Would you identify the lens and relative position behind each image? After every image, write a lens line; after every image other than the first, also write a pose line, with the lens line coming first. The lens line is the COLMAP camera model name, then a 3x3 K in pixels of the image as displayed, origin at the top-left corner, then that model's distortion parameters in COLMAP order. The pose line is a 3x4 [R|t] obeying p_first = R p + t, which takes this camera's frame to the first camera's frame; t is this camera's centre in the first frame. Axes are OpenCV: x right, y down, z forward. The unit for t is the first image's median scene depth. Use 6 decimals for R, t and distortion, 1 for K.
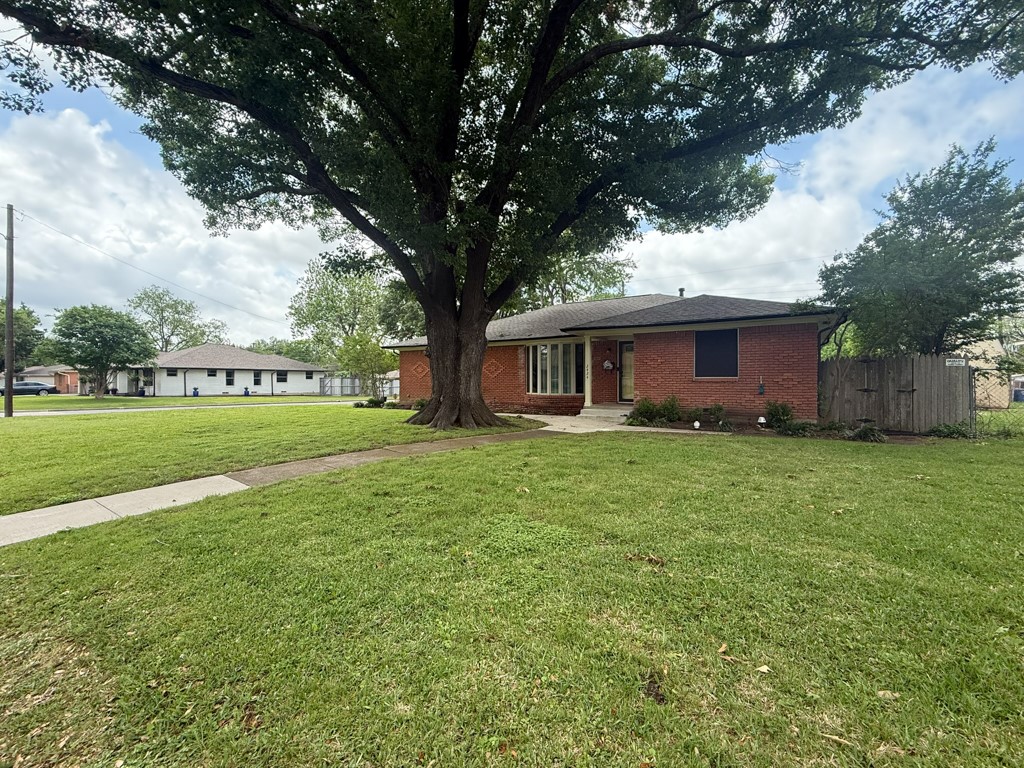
lens RADIAL K [[445.3, 0, 519.7], [0, 445.3, 386.0], [0, 0, 1]] dist [-0.001045, -0.000008]
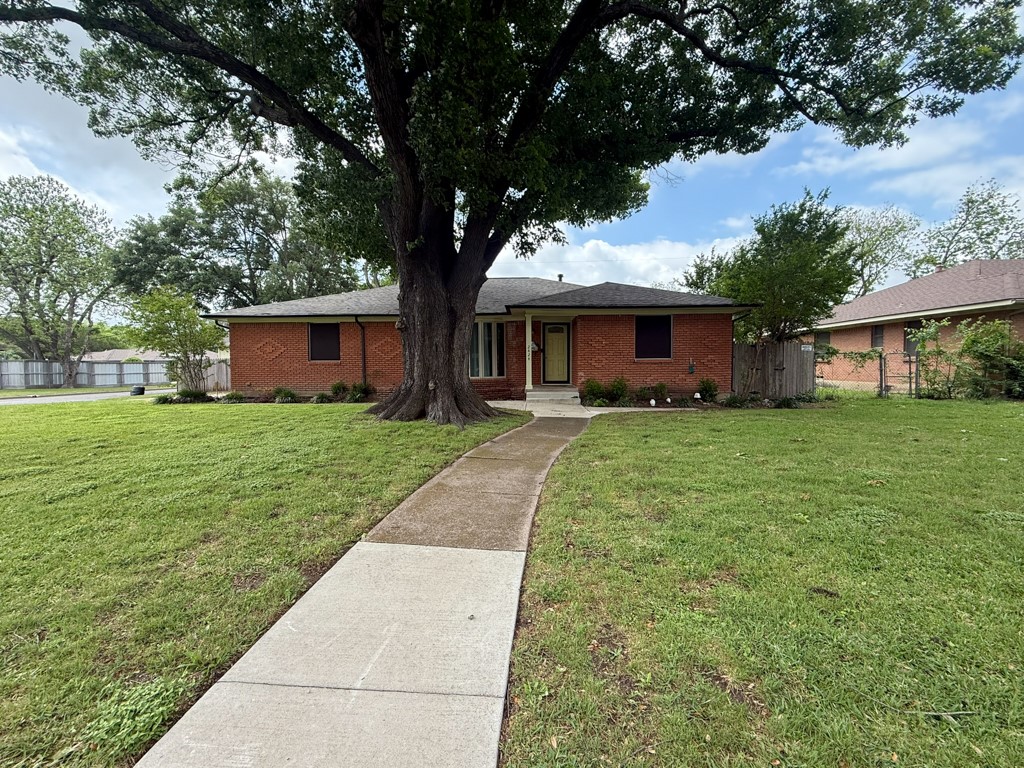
lens RADIAL K [[445.3, 0, 512.2], [0, 445.3, 382.9], [0, 0, 1]] dist [-0.001045, -0.000008]
pose [[0.854777, -0.026054, 0.518340, -0.394958], [0.010465, 0.999401, 0.032977, 0.000282], [-0.518889, -0.022764, 0.854538, 0.224204]]
